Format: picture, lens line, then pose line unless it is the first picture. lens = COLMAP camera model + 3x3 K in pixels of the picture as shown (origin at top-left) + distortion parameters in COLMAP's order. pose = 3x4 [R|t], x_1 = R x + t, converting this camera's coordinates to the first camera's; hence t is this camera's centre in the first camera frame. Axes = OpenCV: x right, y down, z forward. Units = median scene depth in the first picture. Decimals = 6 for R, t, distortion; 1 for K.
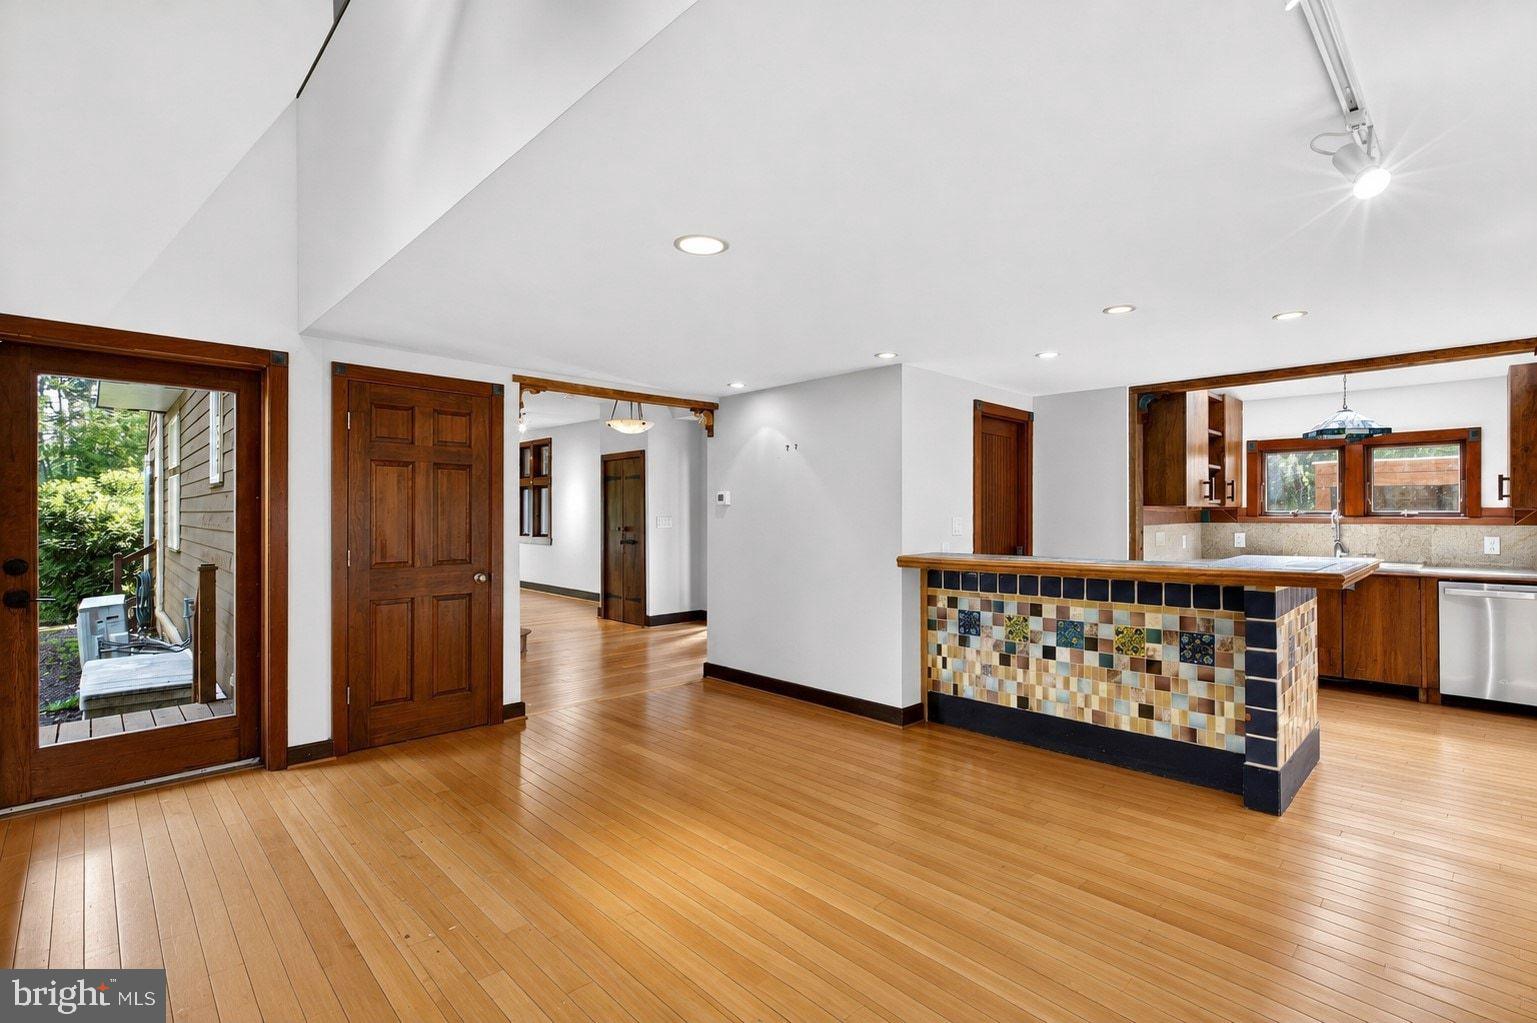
lens RADIAL K [[695.1, 0, 775.1], [0, 695.1, 509.3], [0, 0, 1]] dist [-0.003201, -0.001007]
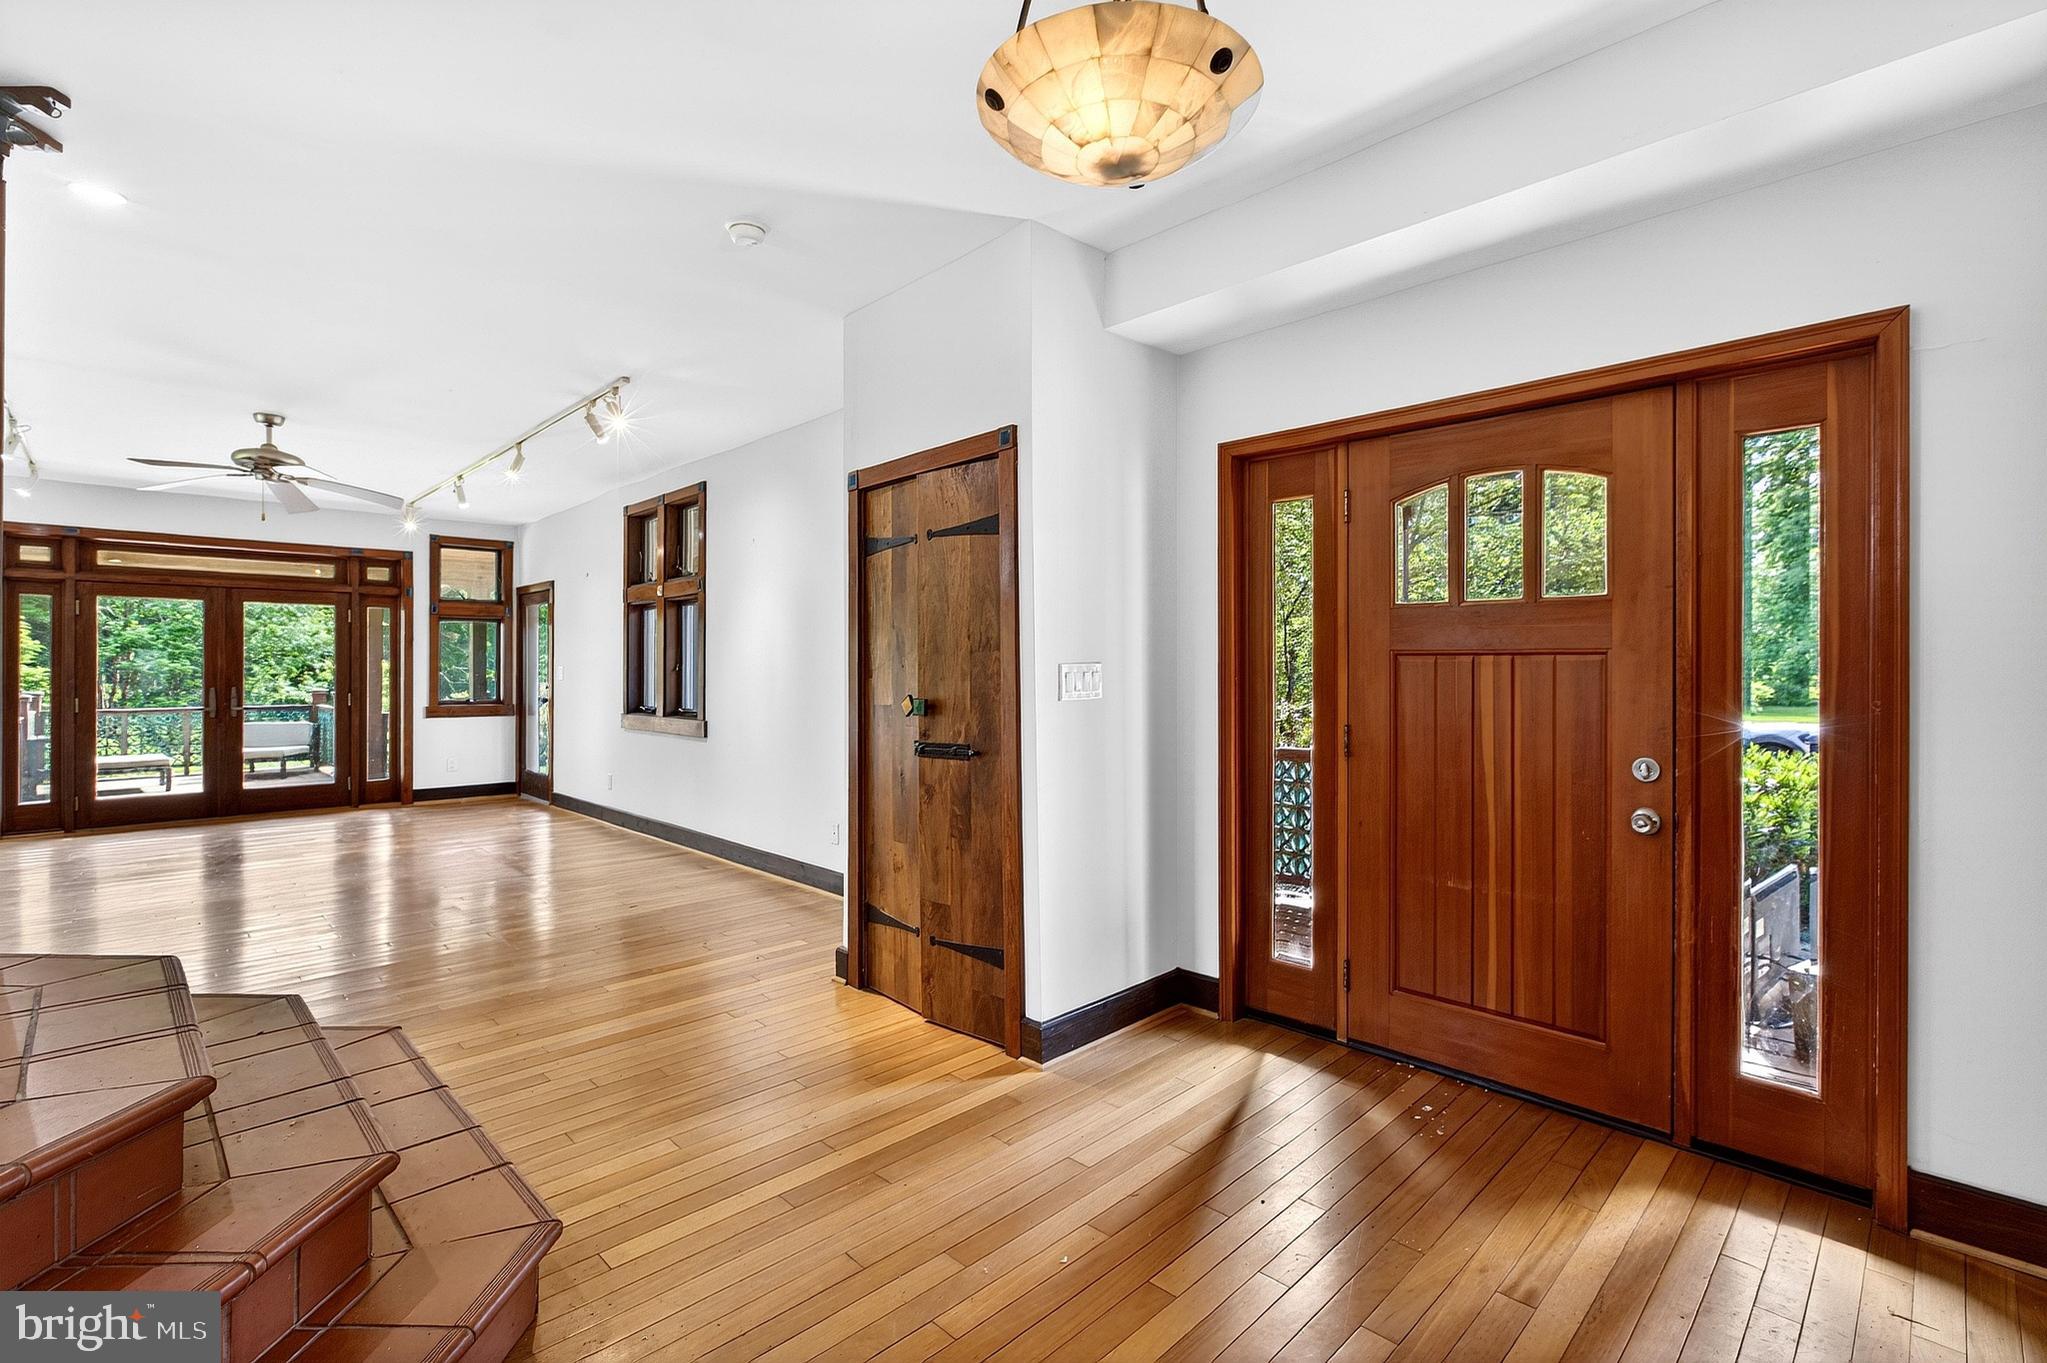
lens RADIAL K [[925.8, 0, 1032.3], [0, 925.8, 678.5], [0, 0, 1]] dist [-0.003201, -0.001007]
pose [[0.999904, 0.007080, 0.011941, -0.172151], [-0.007202, 0.999922, 0.010234, 0.011220], [-0.011867, -0.010319, 0.999876, 0.577490]]
